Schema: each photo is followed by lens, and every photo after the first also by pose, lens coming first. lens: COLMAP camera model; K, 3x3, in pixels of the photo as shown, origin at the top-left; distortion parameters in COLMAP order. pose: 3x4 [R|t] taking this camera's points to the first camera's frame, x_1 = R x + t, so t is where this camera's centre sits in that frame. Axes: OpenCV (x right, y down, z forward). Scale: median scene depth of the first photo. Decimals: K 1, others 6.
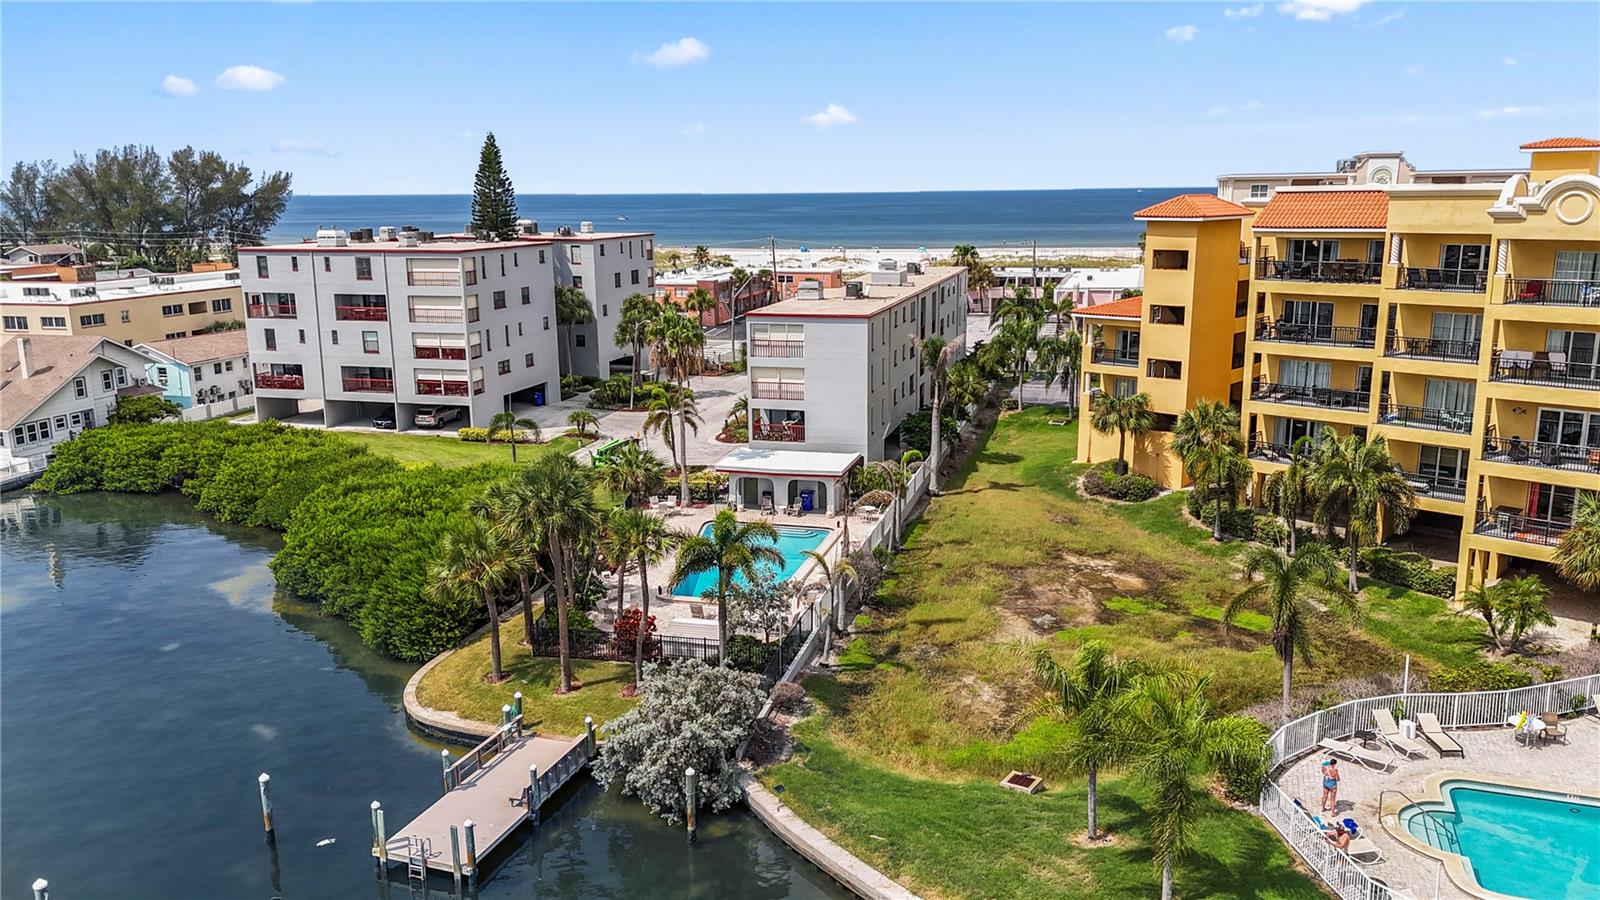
lens RADIAL K [[1199.4, 0, 800.0], [0, 1199.4, 450.0], [0, 0, 1]] dist [0.034227, -0.003756]
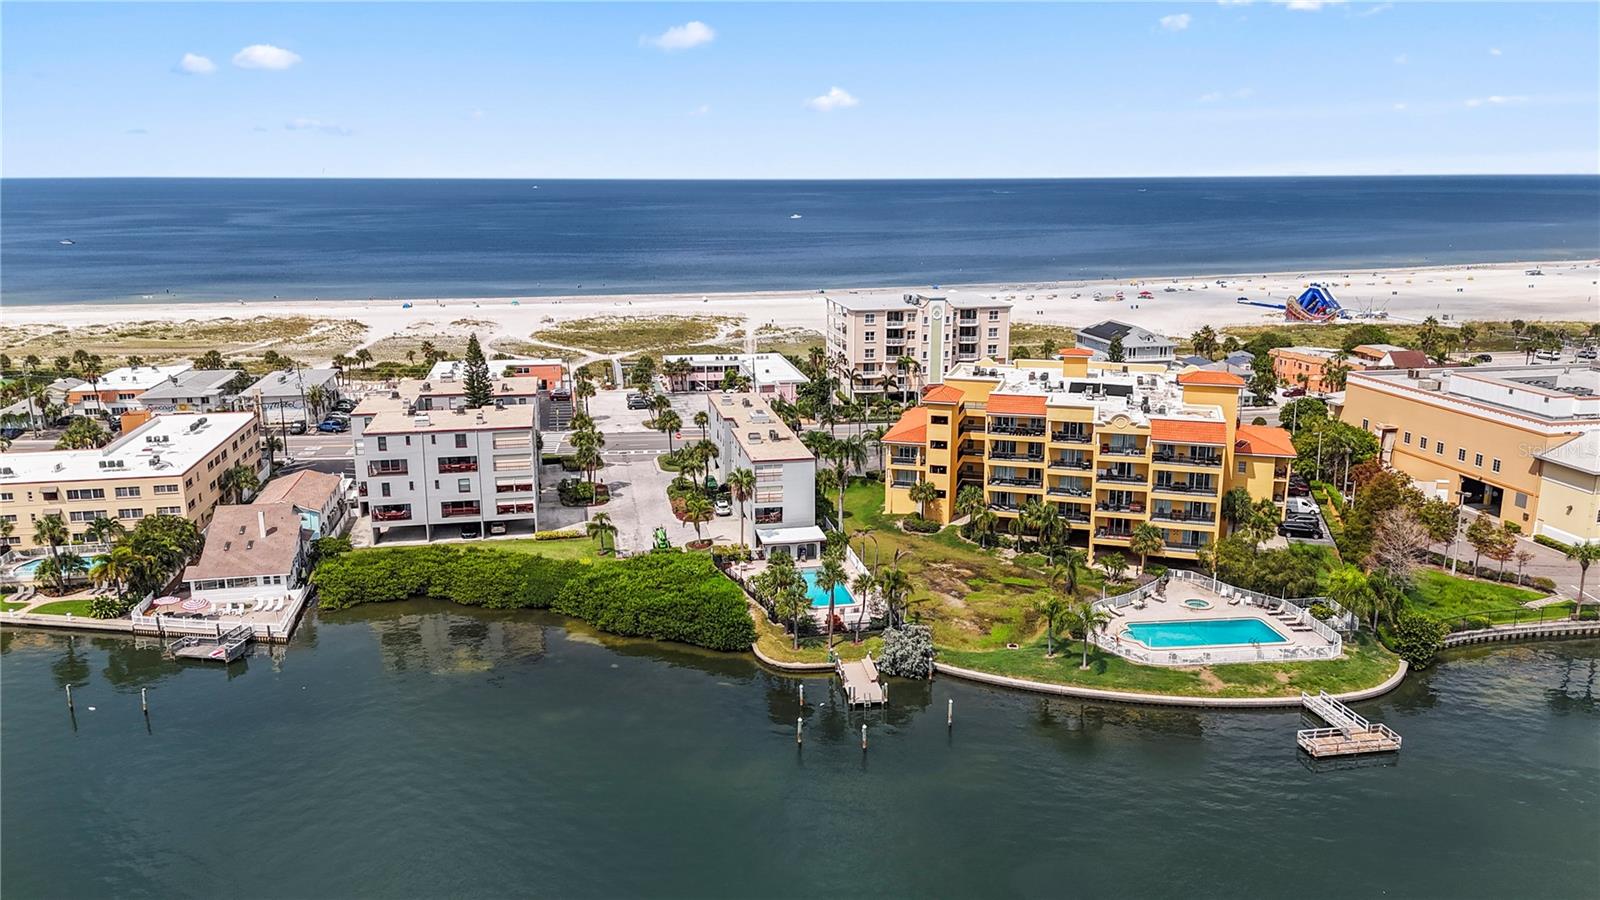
lens RADIAL K [[1149.5, 0, 800.0], [0, 1149.5, 450.0], [0, 0, 1]] dist [0.080463, -0.000307]
pose [[0.897957, -0.093450, 0.430047, -0.630151], [0.088862, 0.995568, 0.030792, -0.148272], [-0.431018, 0.010565, 0.902281, -0.585878]]
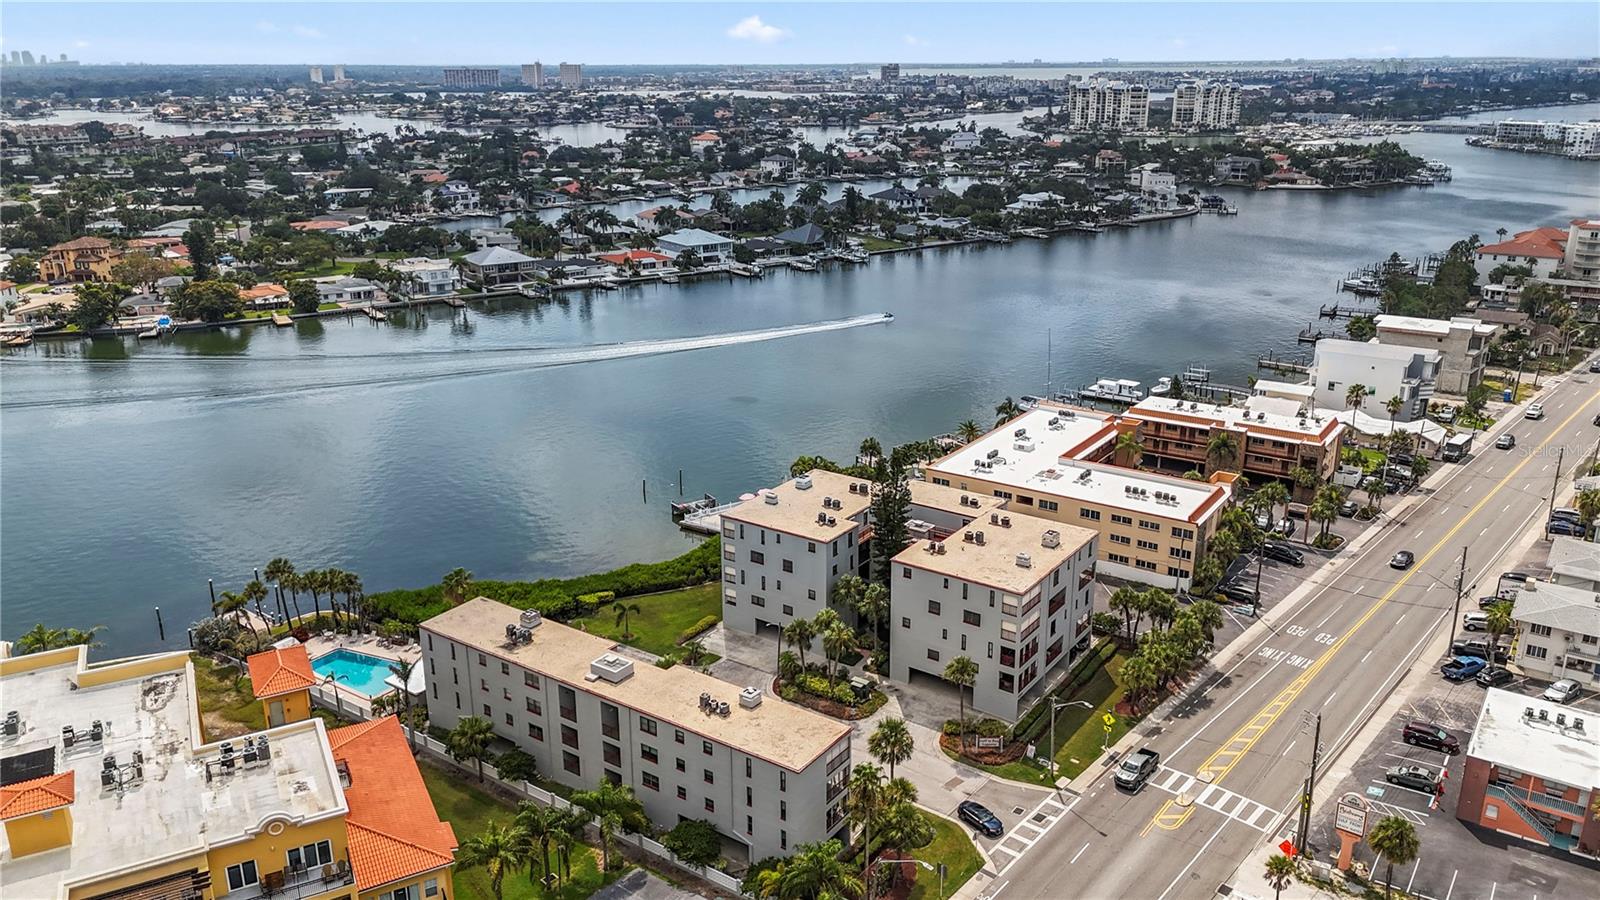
lens RADIAL K [[1163.4, 0, 819.6], [0, 1163.4, 448.4], [0, 0, 1]] dist [0.118449, -0.001878]
pose [[-0.323480, 0.294873, -0.899117, 0.985686], [-0.195603, 0.908842, 0.368436, -0.810122], [0.925797, 0.295052, -0.236315, 1.432299]]
